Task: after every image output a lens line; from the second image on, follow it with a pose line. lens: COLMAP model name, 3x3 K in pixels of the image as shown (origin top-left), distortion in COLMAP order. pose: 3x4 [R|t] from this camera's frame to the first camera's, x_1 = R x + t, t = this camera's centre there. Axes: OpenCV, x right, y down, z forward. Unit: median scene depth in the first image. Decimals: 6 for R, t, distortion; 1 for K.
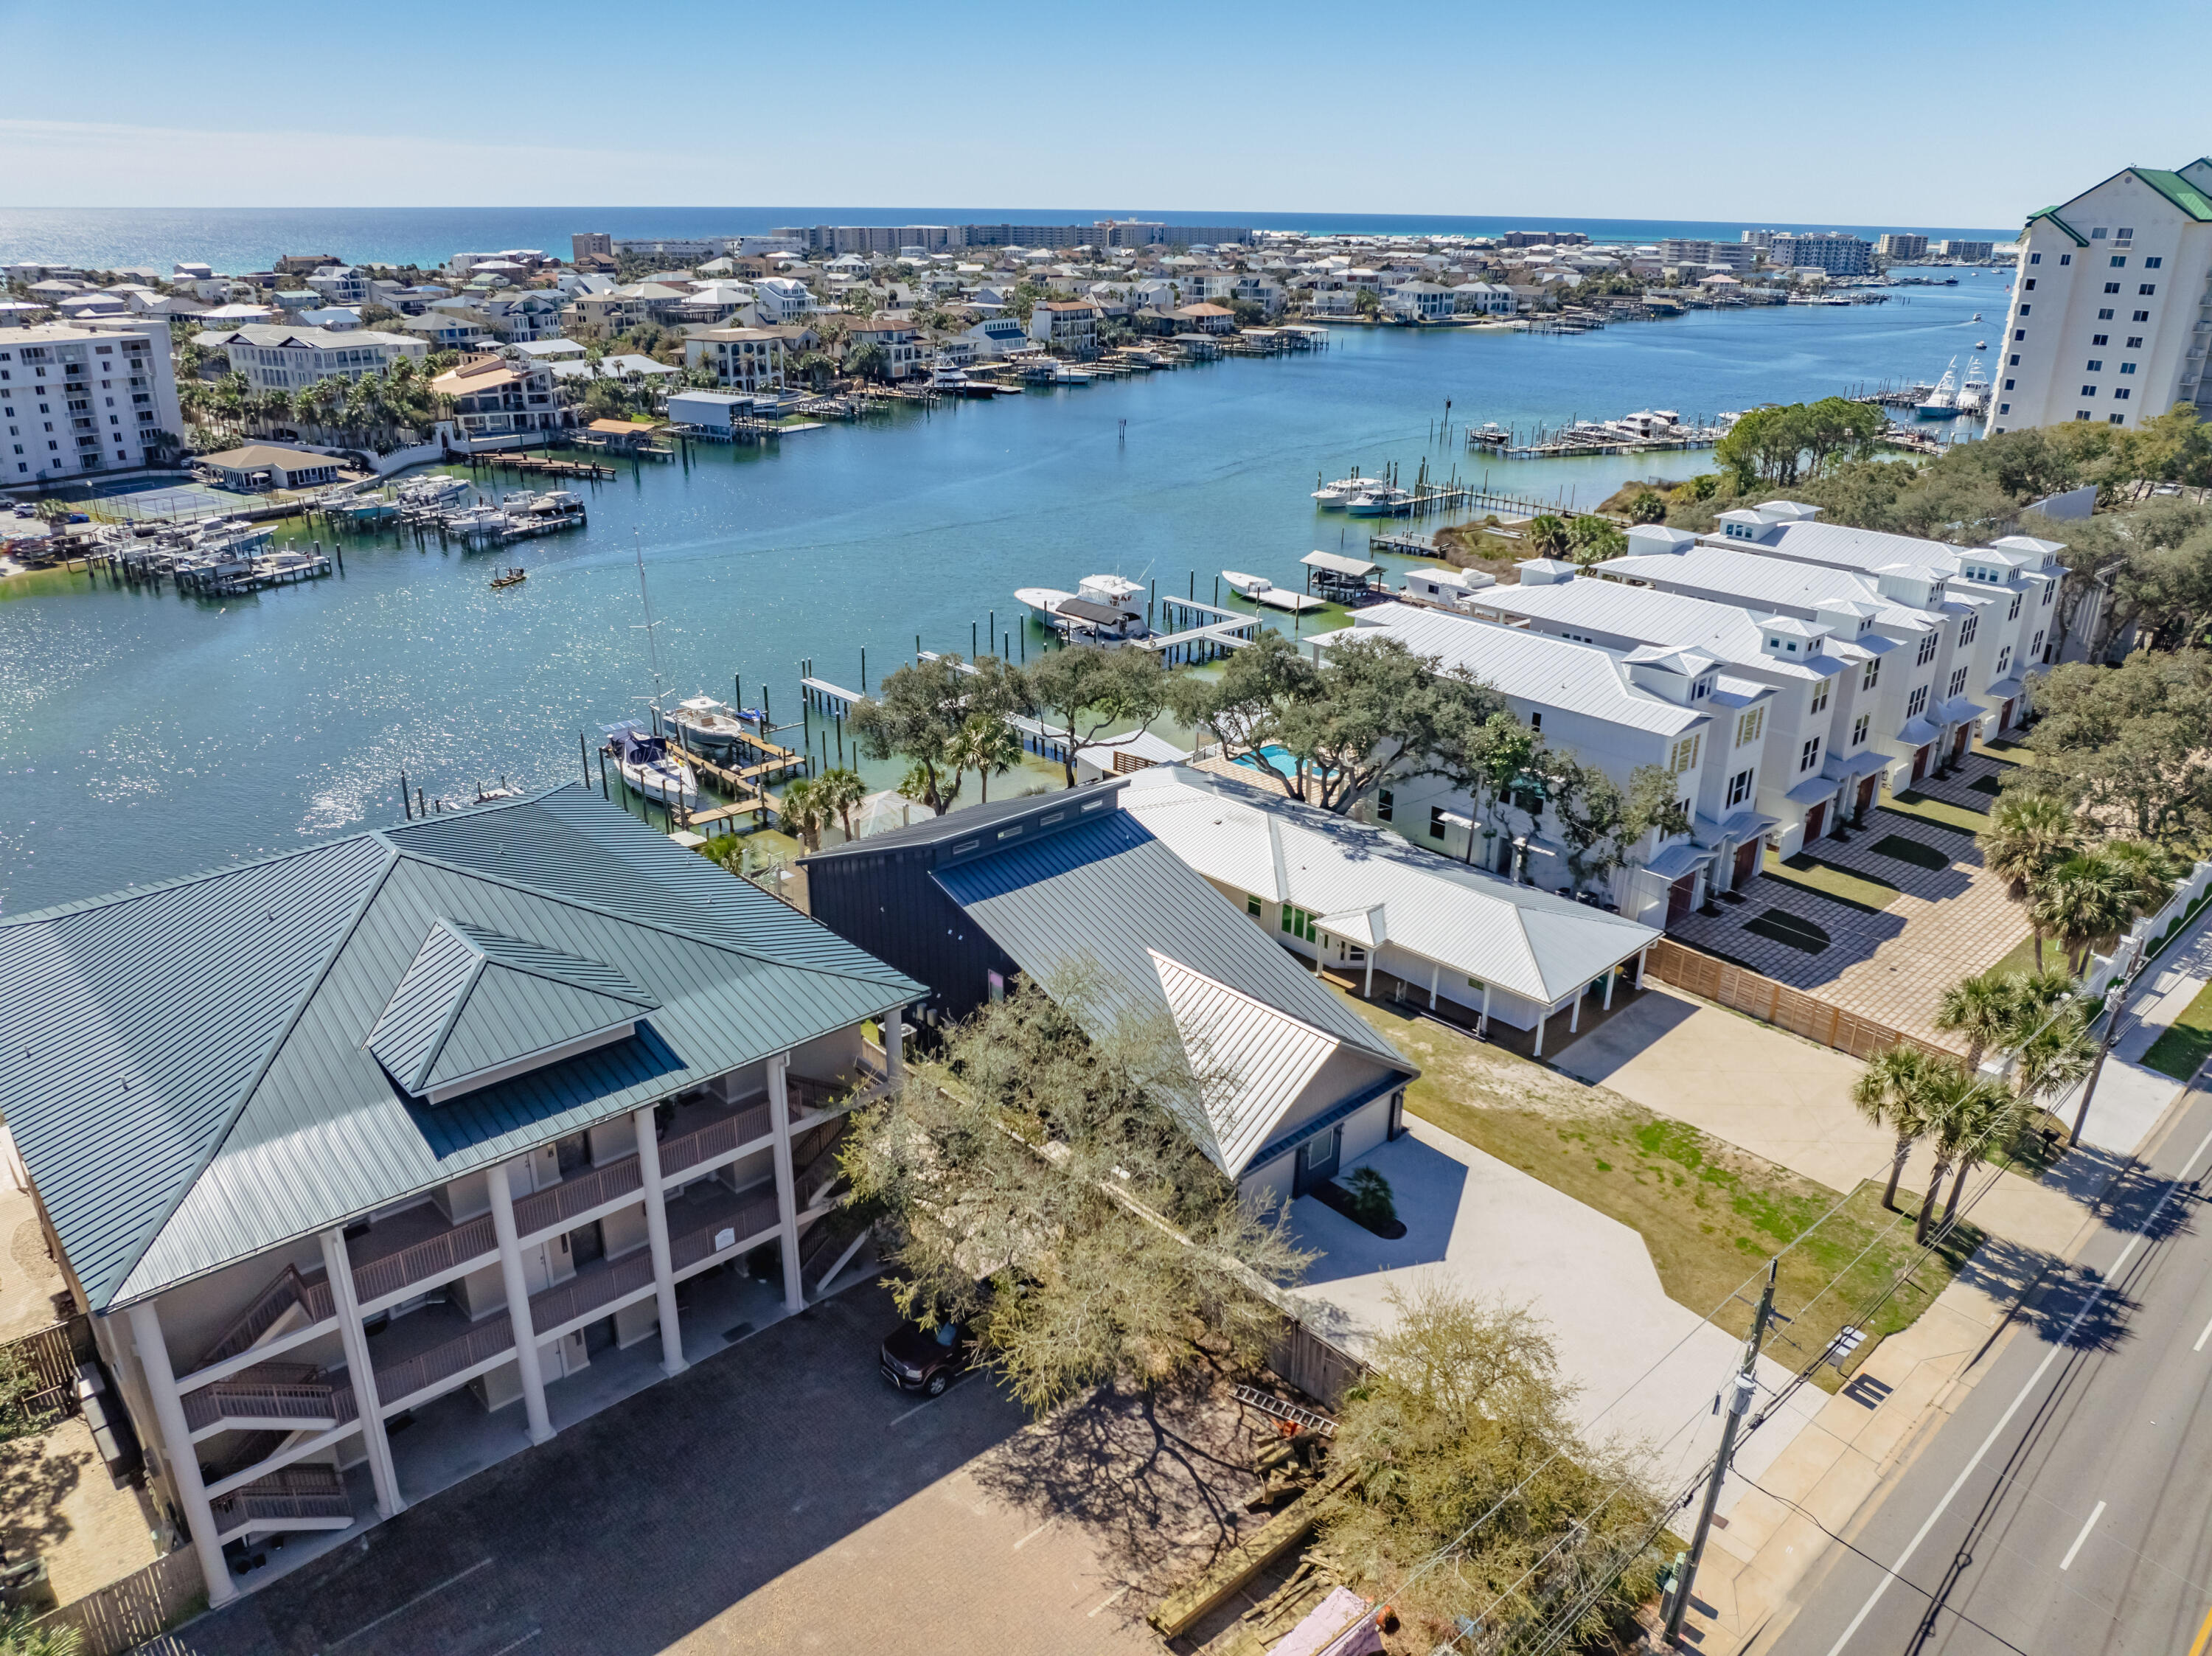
lens RADIAL K [[1550.4, 0, 1113.7], [0, 1550.4, 823.1], [0, 0, 1]] dist [-0.040791, 0.005068]
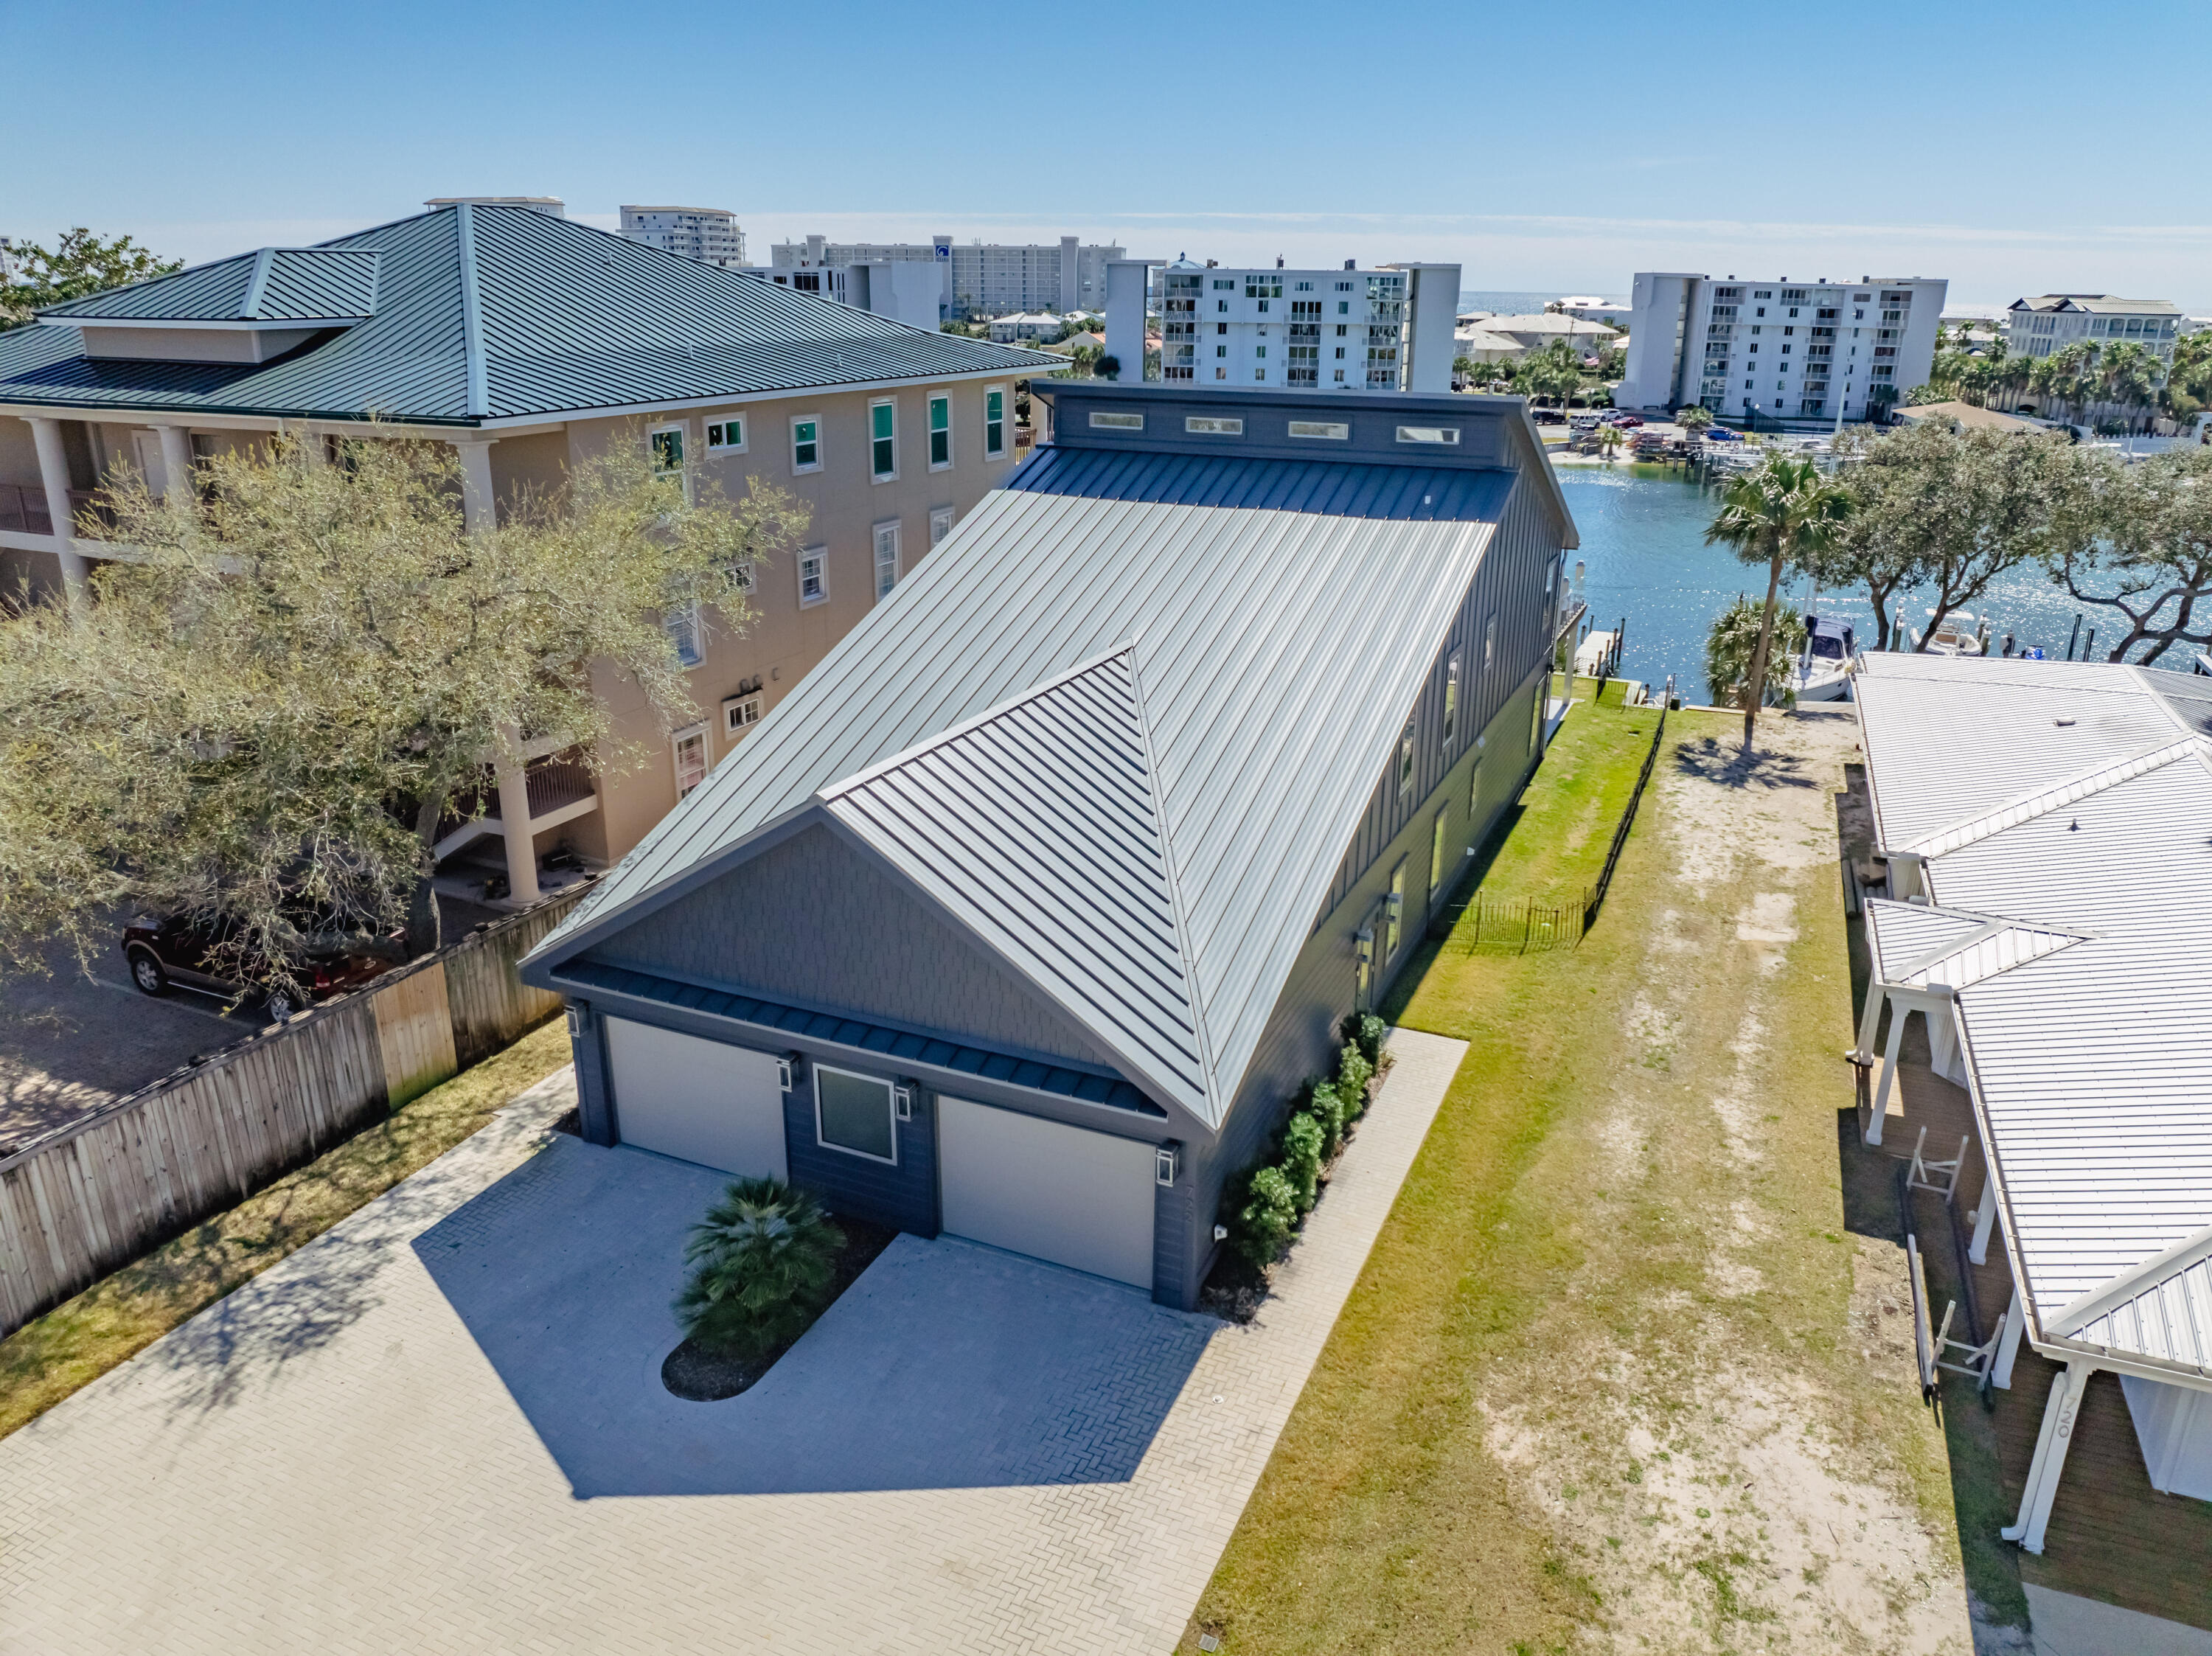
lens RADIAL K [[1564.6, 0, 1117.0], [0, 1564.6, 808.1], [0, 0, 1]] dist [-0.056376, 0.022214]
pose [[0.396203, 0.287943, -0.871844, 0.139432], [-0.347702, 0.925886, 0.147780, 0.020083], [0.849780, 0.244591, 0.466957, 0.260264]]
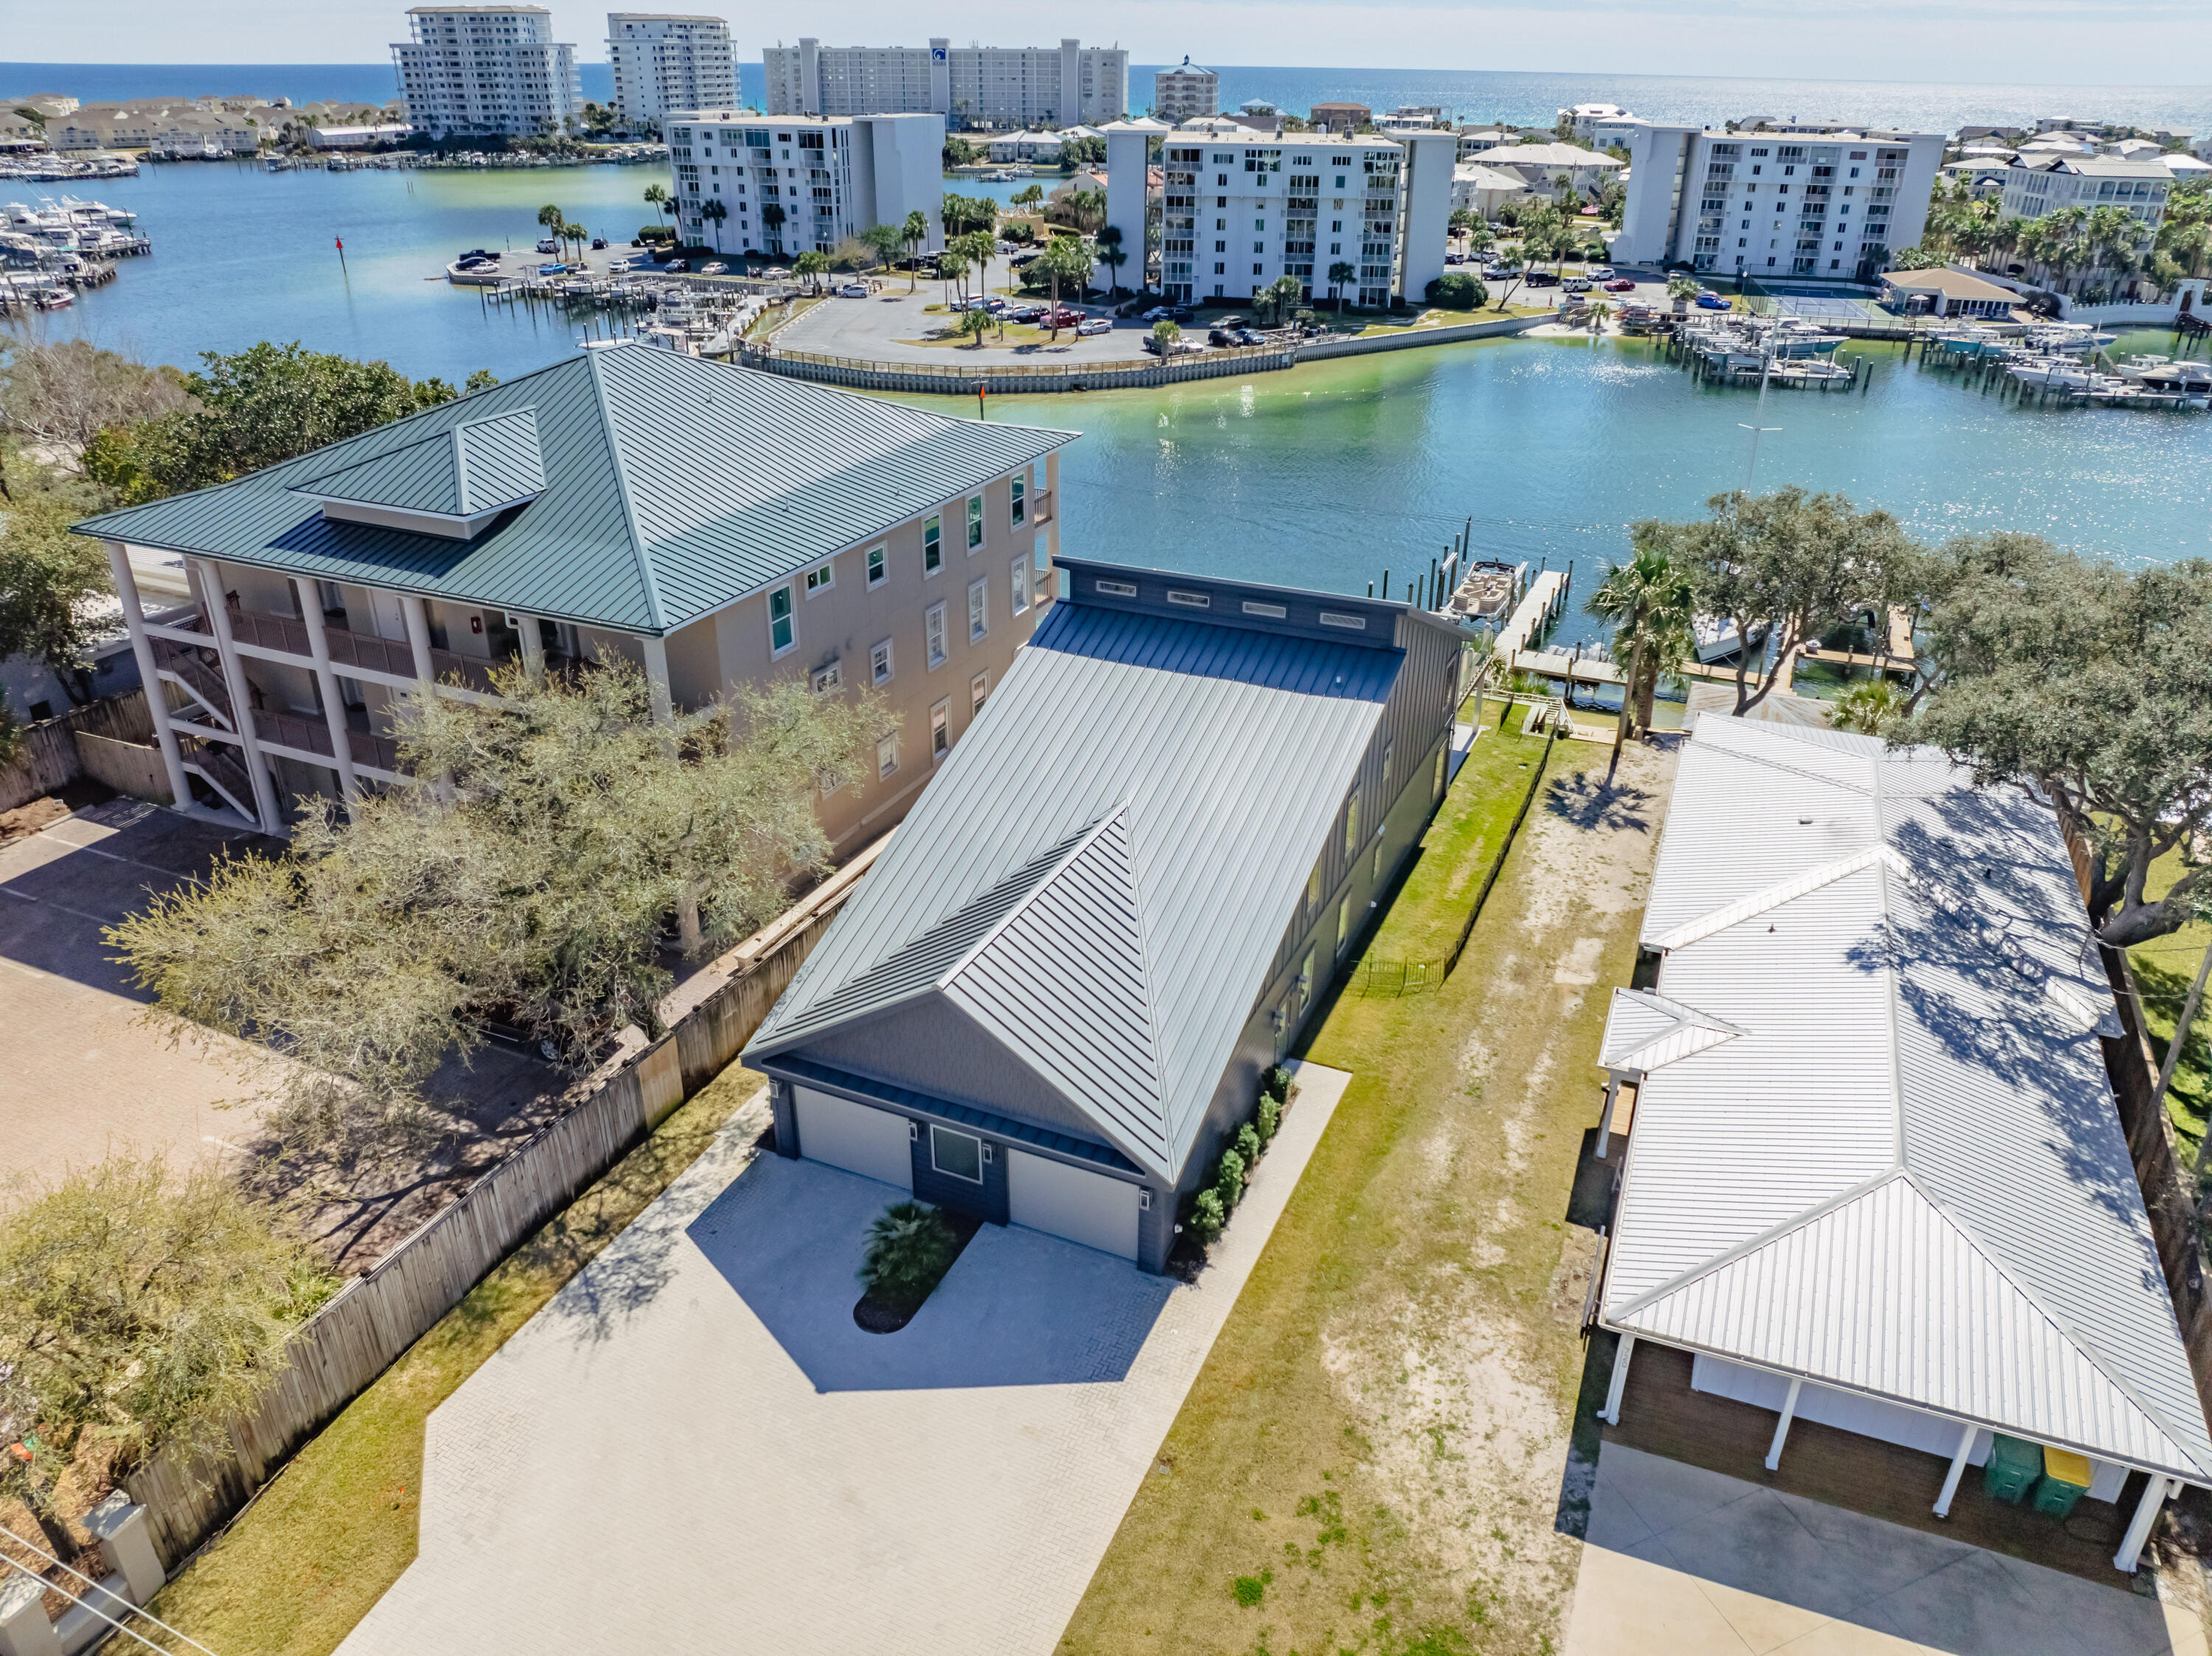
lens RADIAL K [[1564.6, 0, 1117.0], [0, 1564.6, 808.1], [0, 0, 1]] dist [-0.056376, 0.022214]
pose [[0.394958, 0.392563, -0.830604, 0.184421], [-0.345988, 0.901101, 0.261361, -0.027631], [0.851058, 0.184152, 0.491719, 0.220416]]
